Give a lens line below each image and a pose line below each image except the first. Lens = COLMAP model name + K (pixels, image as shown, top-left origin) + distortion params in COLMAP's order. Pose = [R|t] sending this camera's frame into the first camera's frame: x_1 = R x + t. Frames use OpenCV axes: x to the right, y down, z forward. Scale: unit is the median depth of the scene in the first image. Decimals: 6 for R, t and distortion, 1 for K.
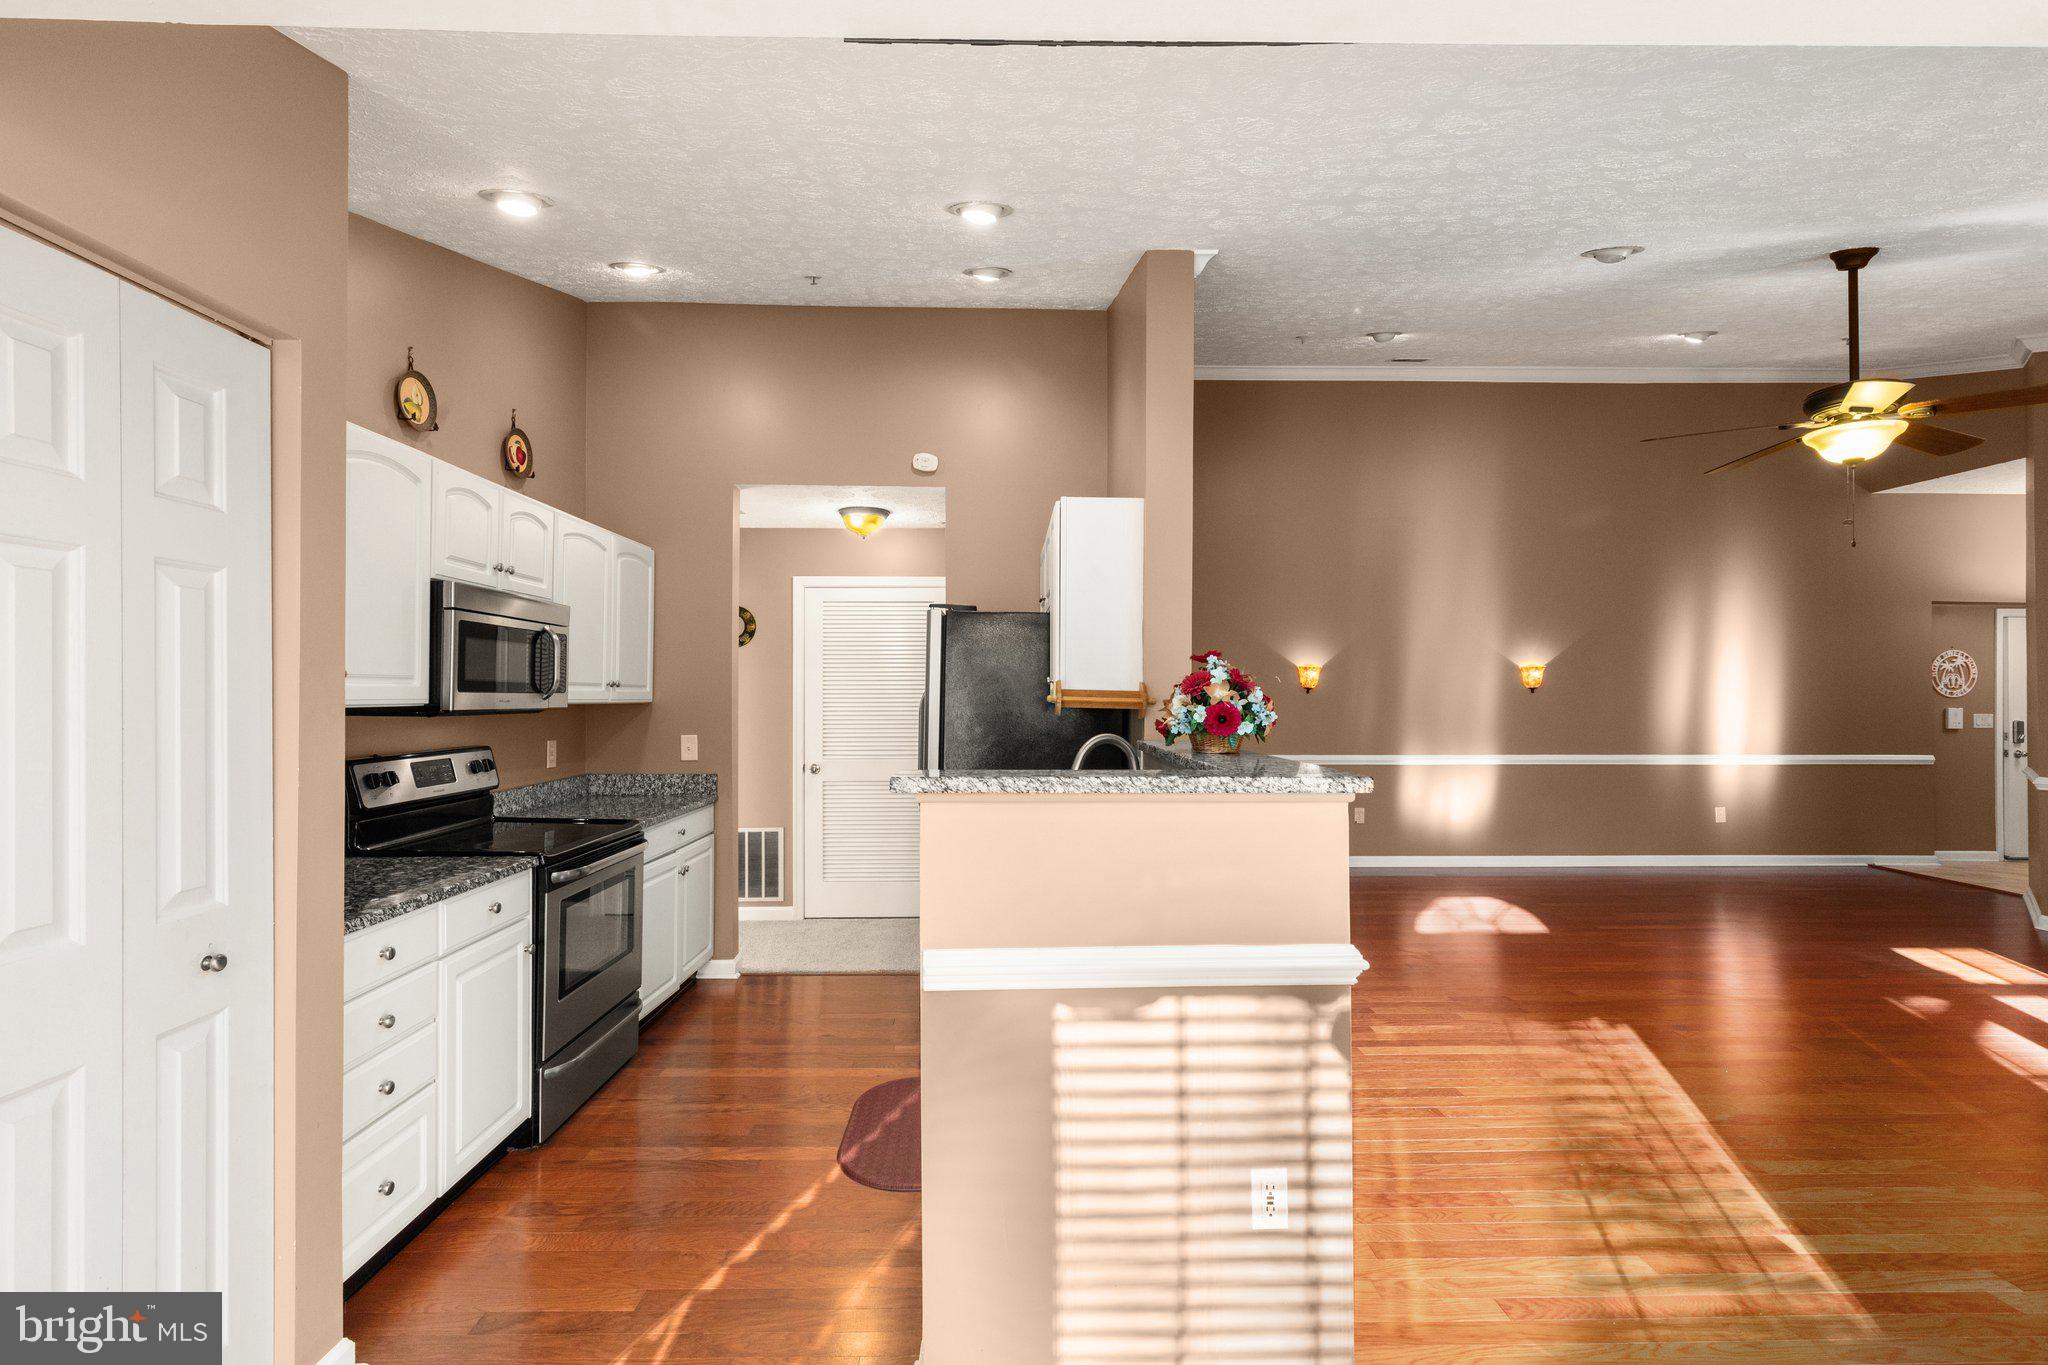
lens RADIAL K [[936.2, 0, 1024.2], [0, 936.2, 702.9], [0, 0, 1]] dist [-0.001039, -0.000091]
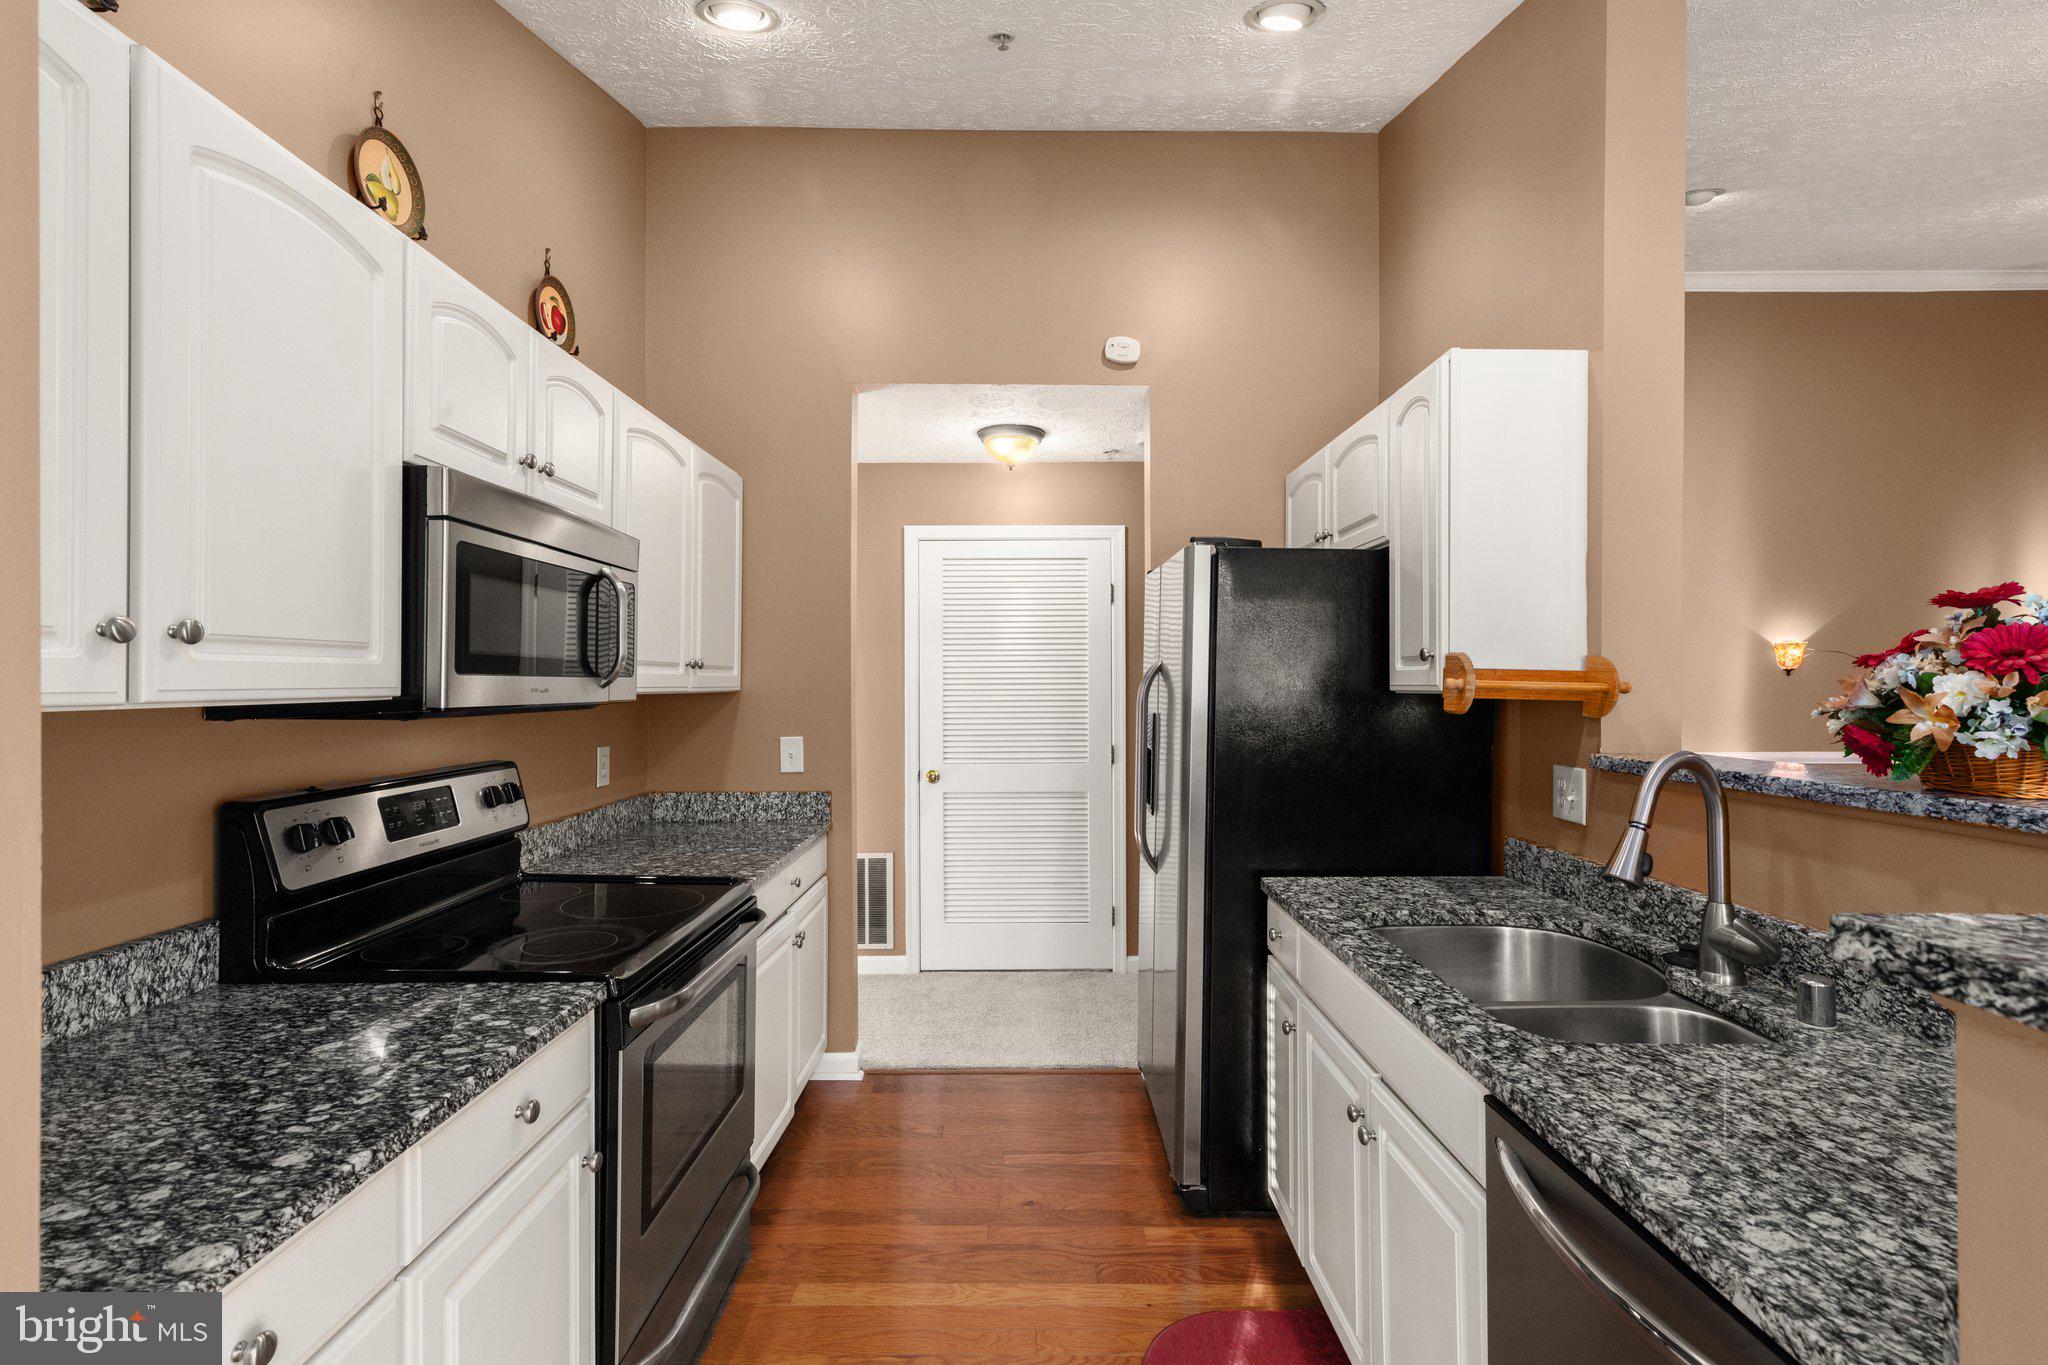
lens RADIAL K [[944.6, 0, 1025.9], [0, 944.6, 693.8], [0, 0, 1]] dist [0.002139, 0.000104]
pose [[0.999745, -0.002500, -0.022427, -0.216411], [0.002613, 0.999984, 0.004997, -0.001687], [0.022414, -0.005054, 0.999736, 0.378721]]
